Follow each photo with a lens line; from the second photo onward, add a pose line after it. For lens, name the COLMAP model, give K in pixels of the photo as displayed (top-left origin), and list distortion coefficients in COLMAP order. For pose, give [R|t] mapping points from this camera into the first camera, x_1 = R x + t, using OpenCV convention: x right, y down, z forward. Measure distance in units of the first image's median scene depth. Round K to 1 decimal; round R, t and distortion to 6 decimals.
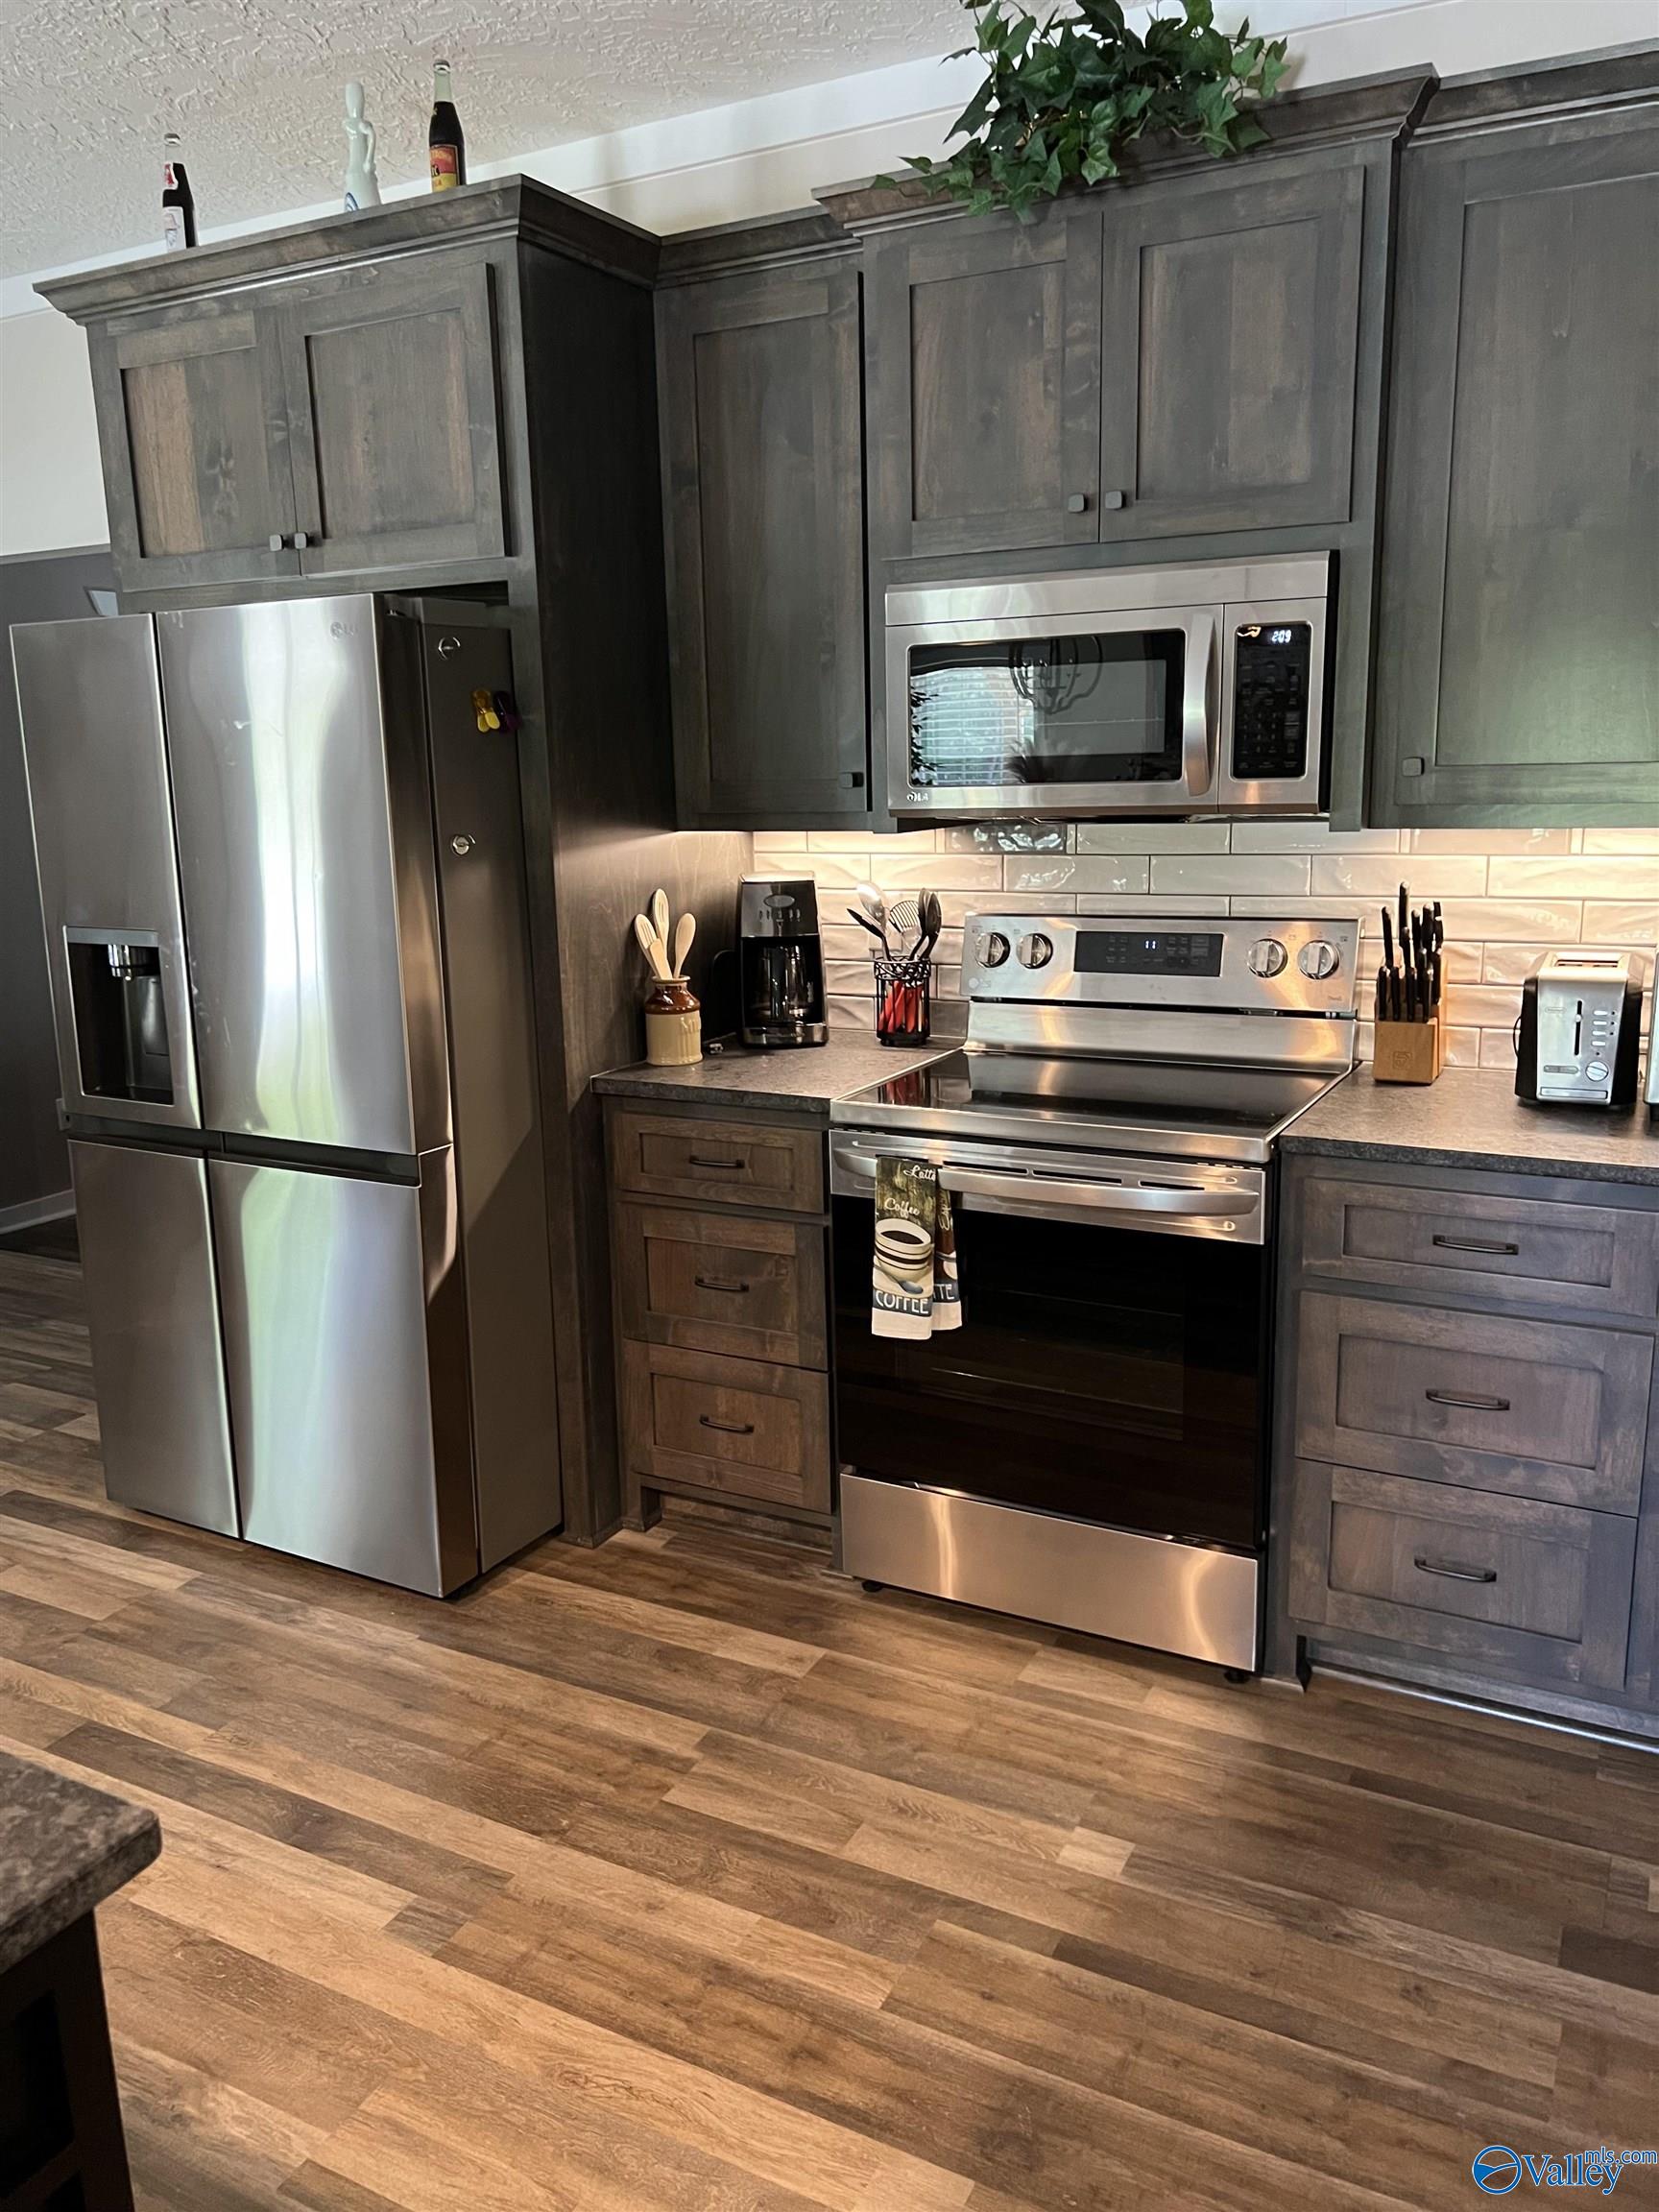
lens RADIAL K [[1678.4, 0, 821.1], [0, 1678.4, 1115.1], [0, 0, 1]] dist [0.044602, -0.058412]
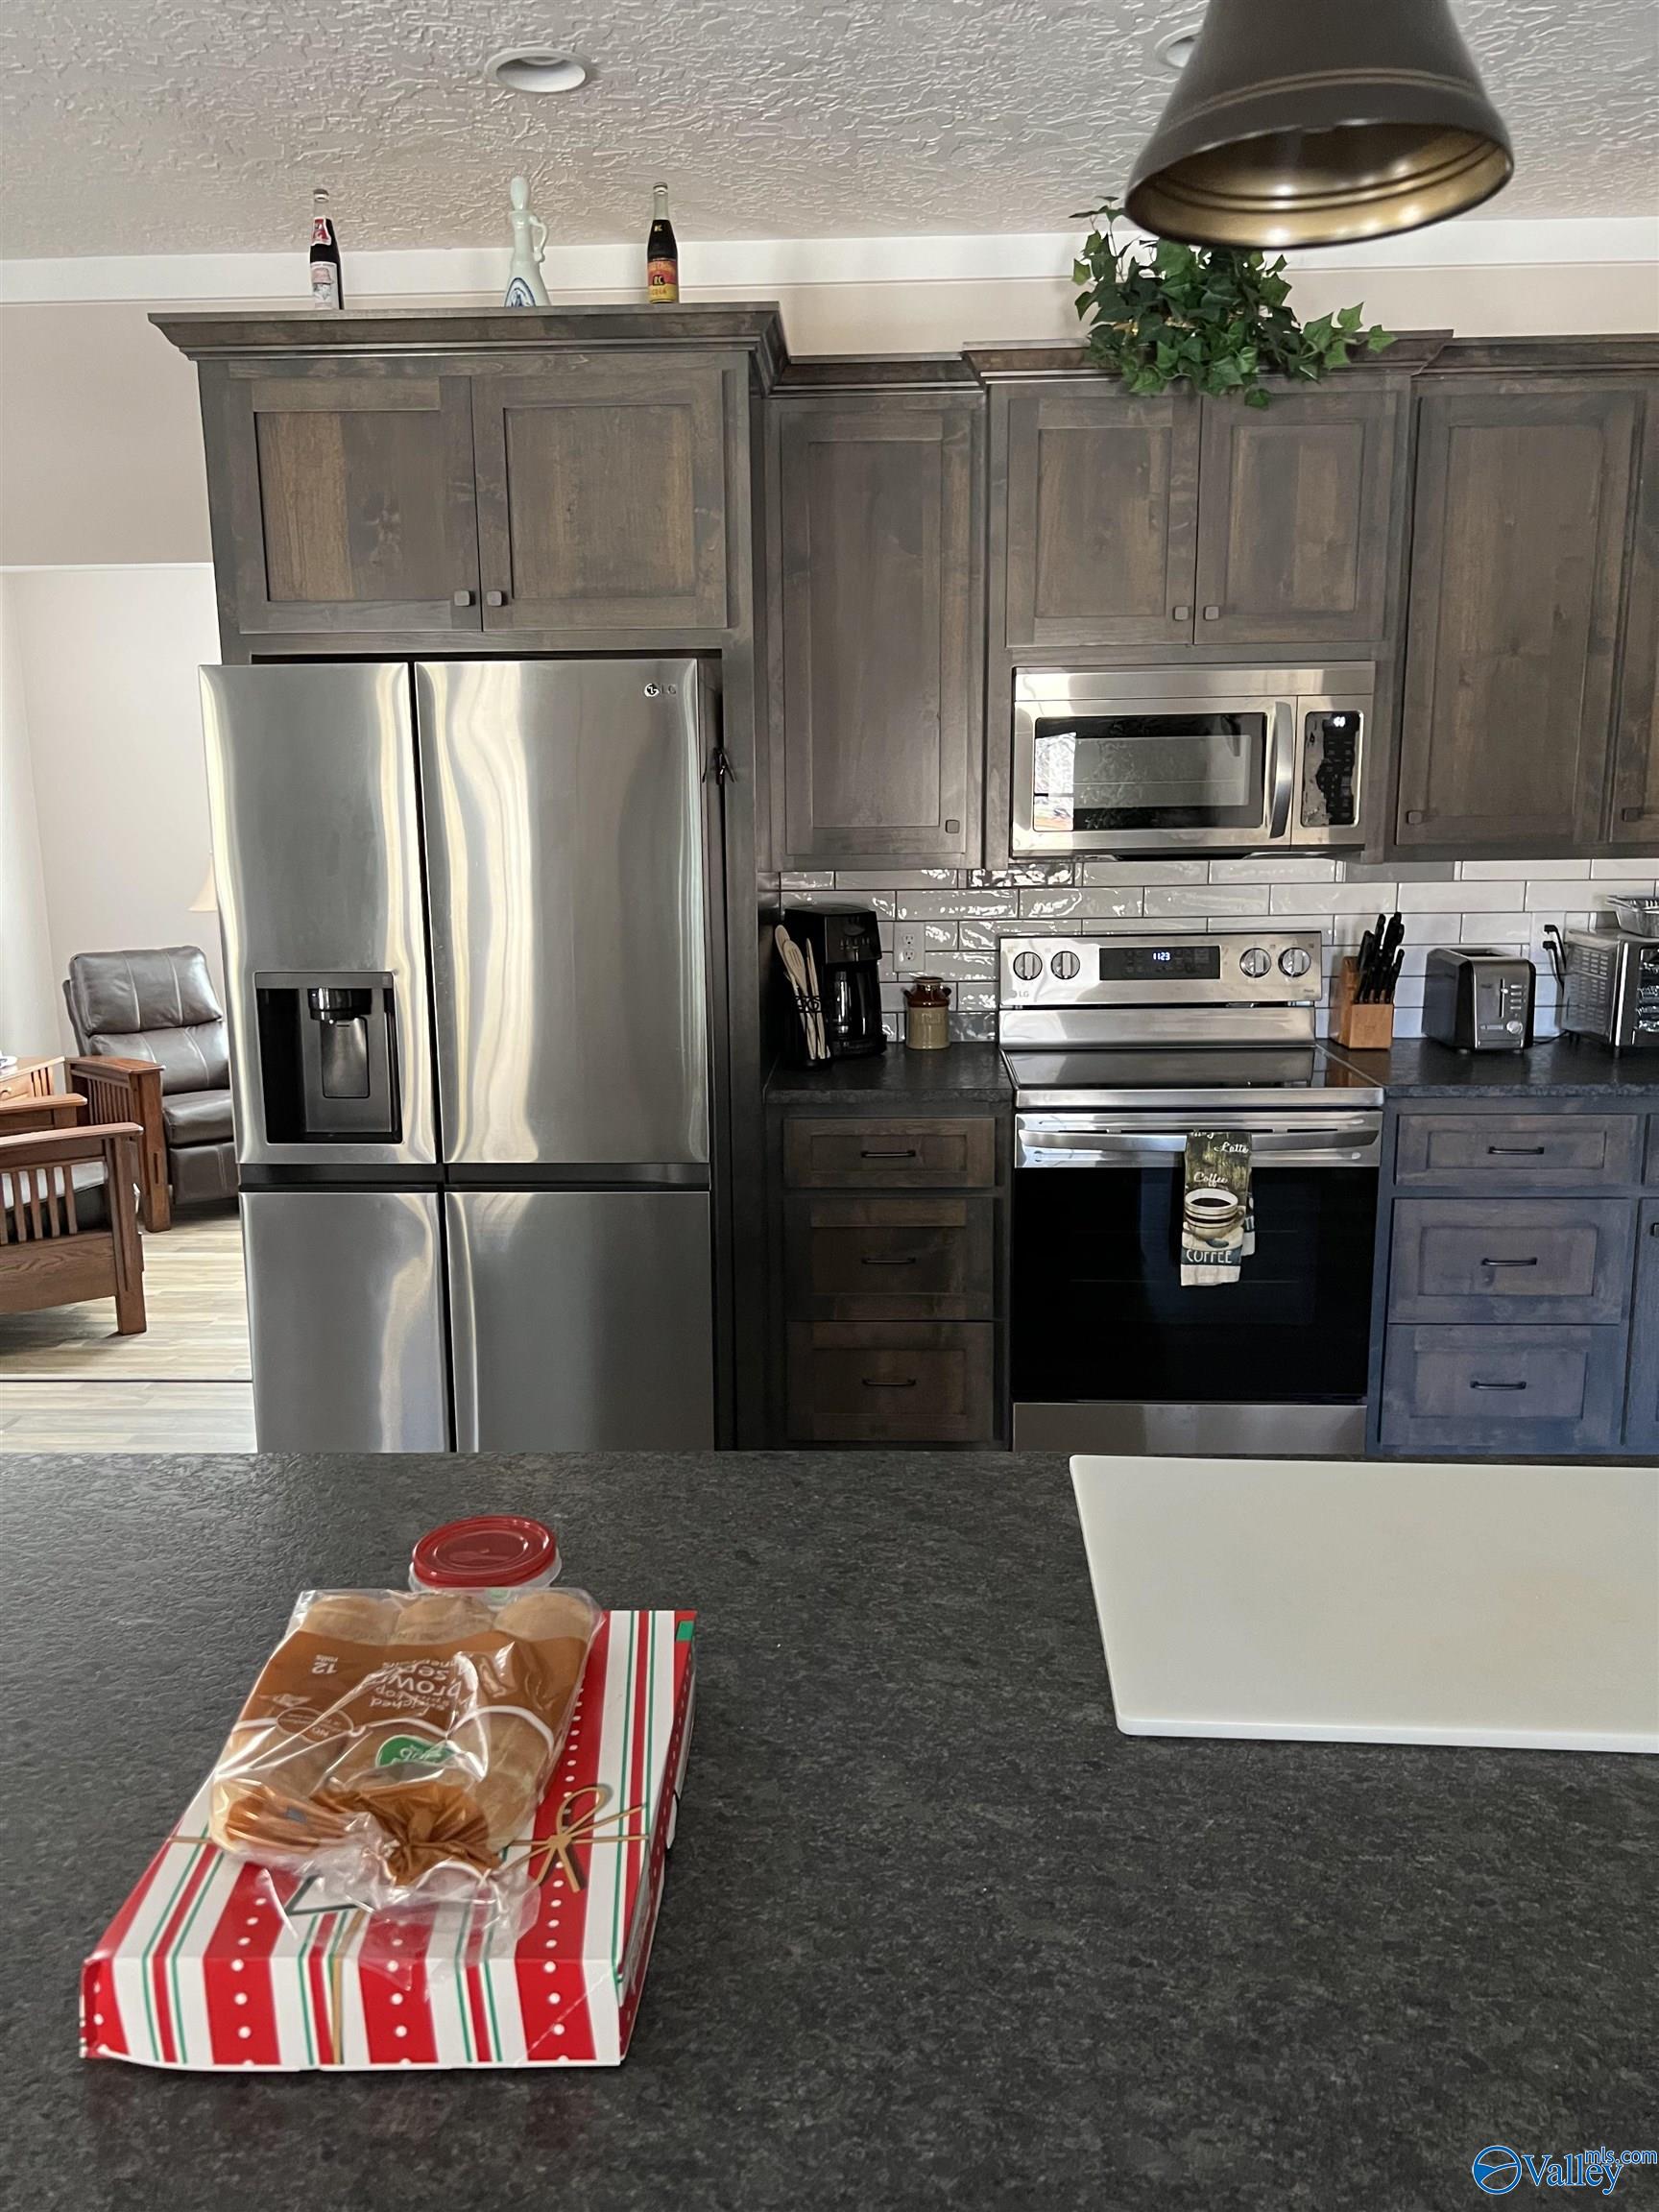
lens RADIAL K [[1661.5, 0, 819.9], [0, 1661.5, 1122.6], [0, 0, 1]] dist [0.046913, -0.056862]
pose [[0.894681, -0.074457, 0.440456, -0.649341], [0.085403, 0.996334, -0.005050, 0.008831], [-0.438465, 0.042135, 0.897760, -0.011708]]
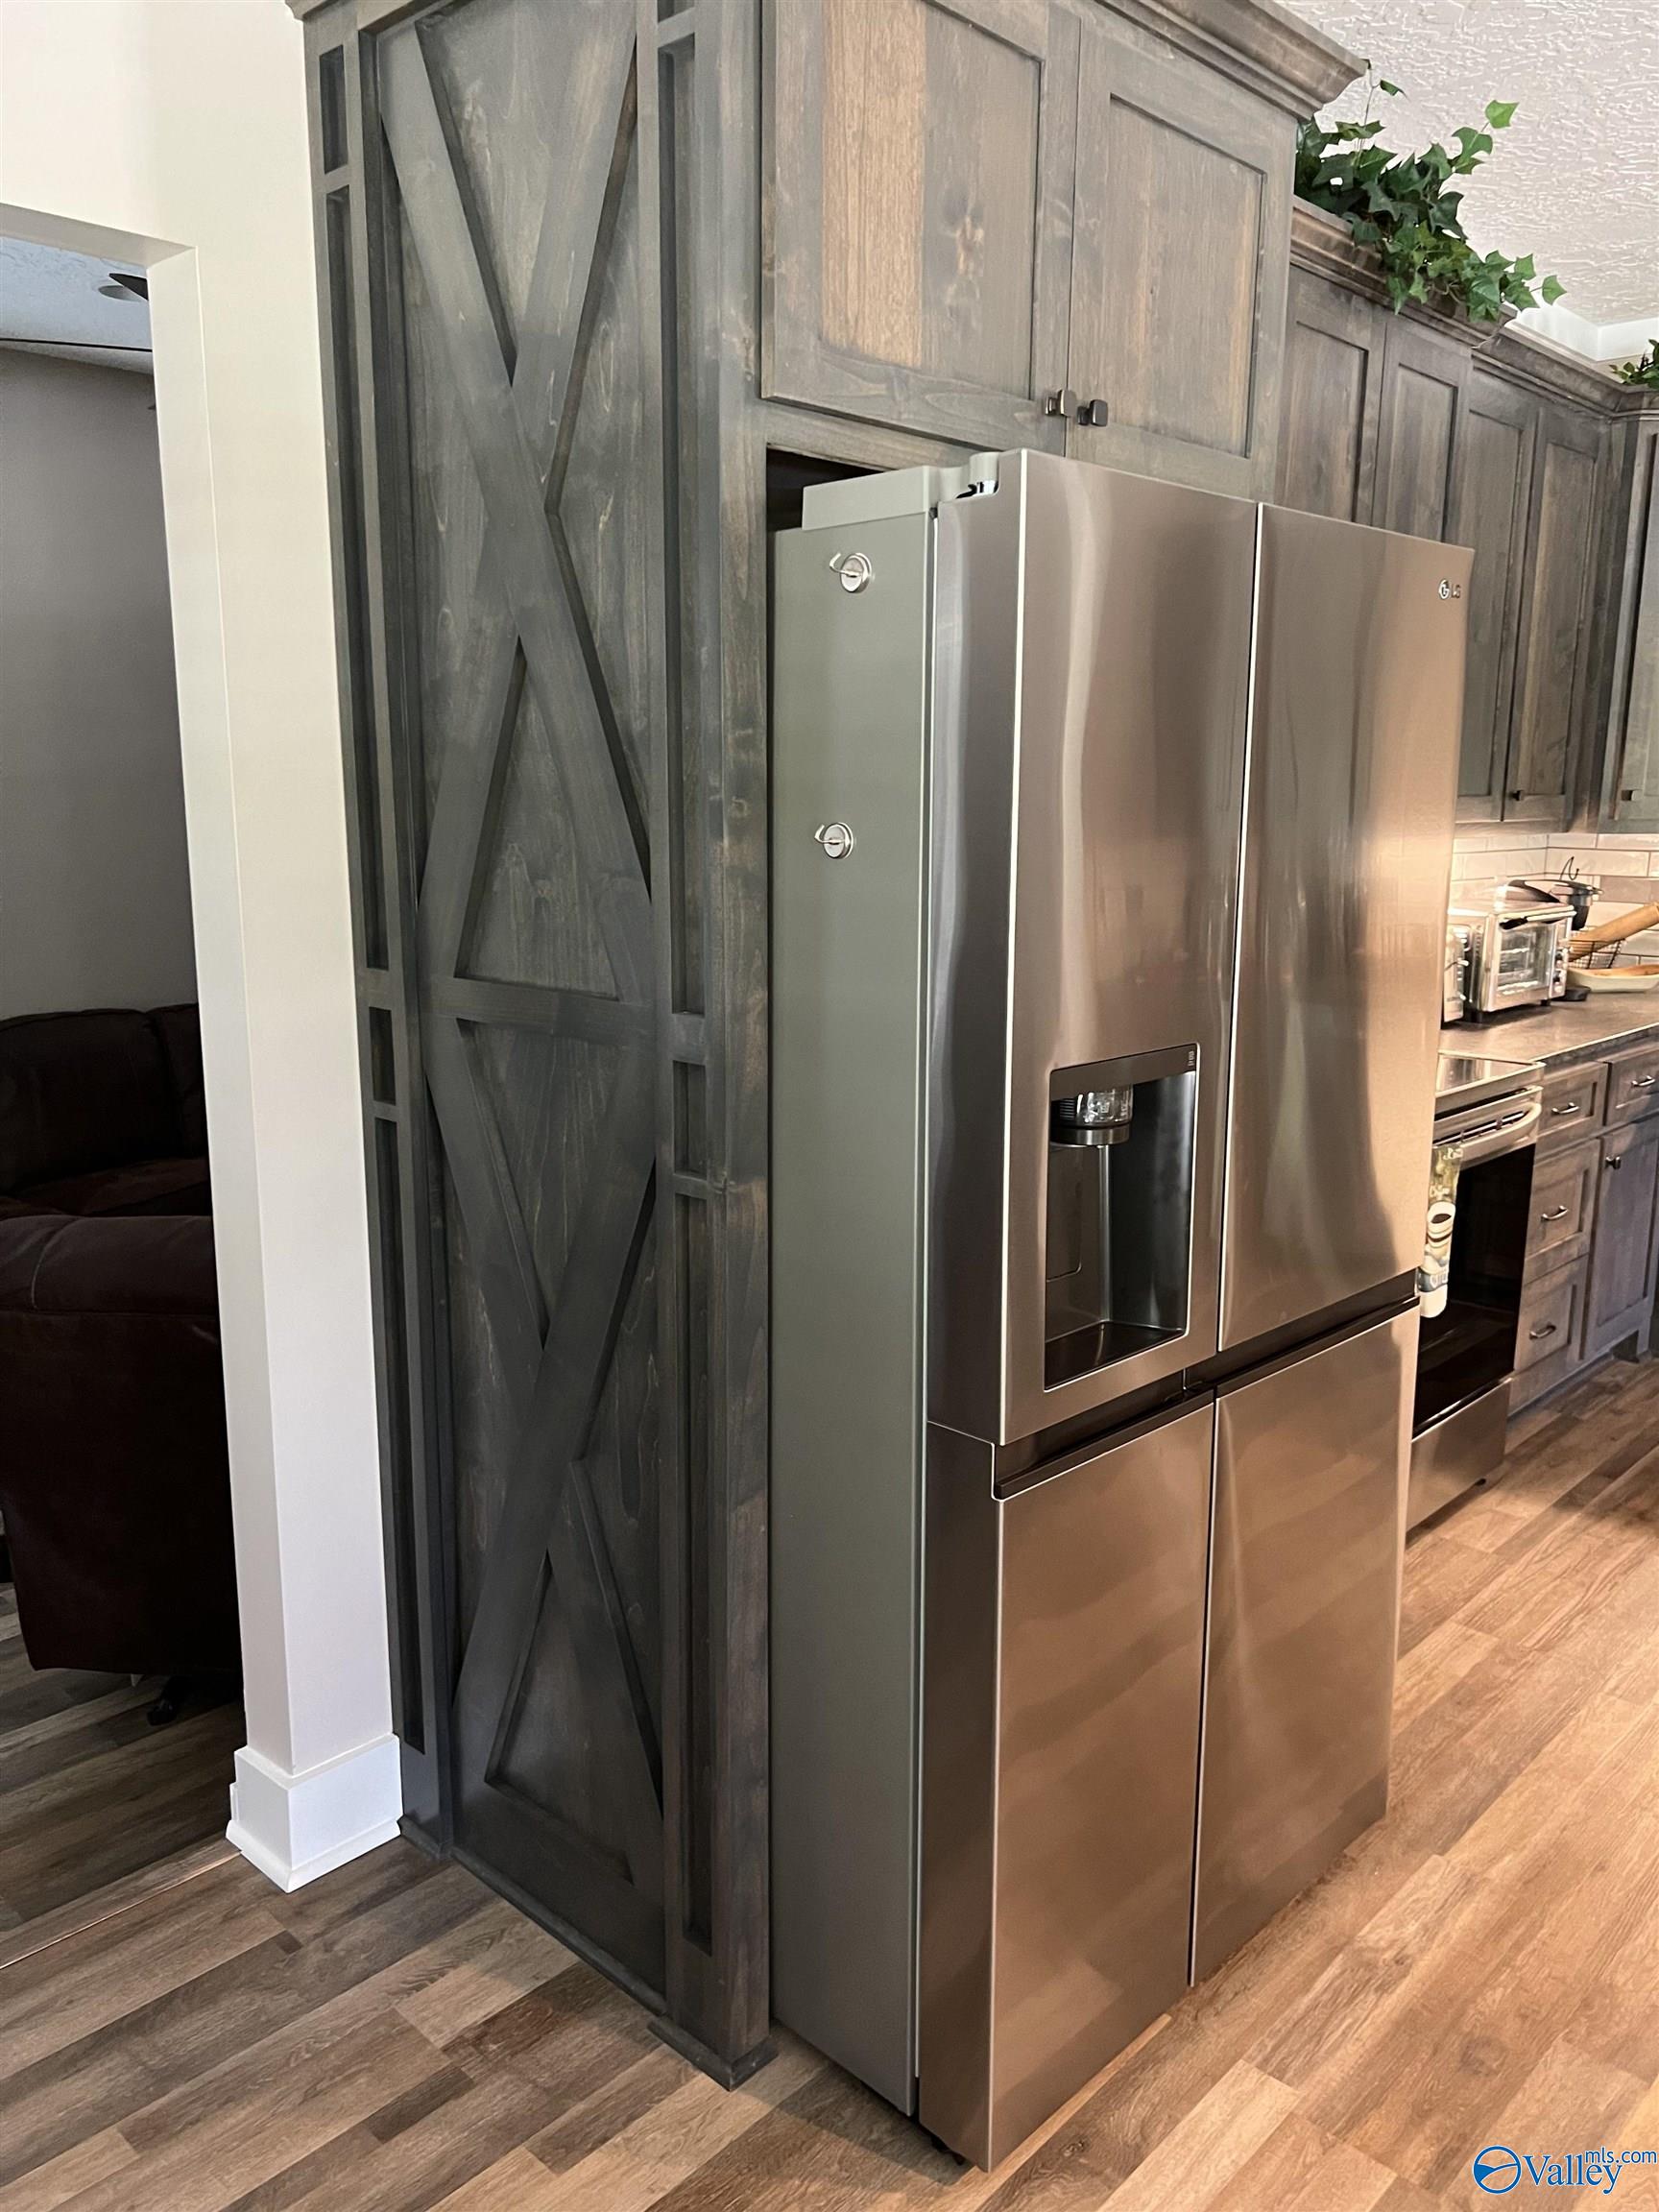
lens RADIAL K [[1661.5, 0, 819.9], [0, 1661.5, 1122.6], [0, 0, 1]] dist [0.046913, -0.056862]
pose [[0.260640, -0.165923, 0.951071, -1.041786], [0.193390, 0.974127, 0.116946, -0.184991], [-0.945868, 0.153447, 0.285985, 1.022241]]
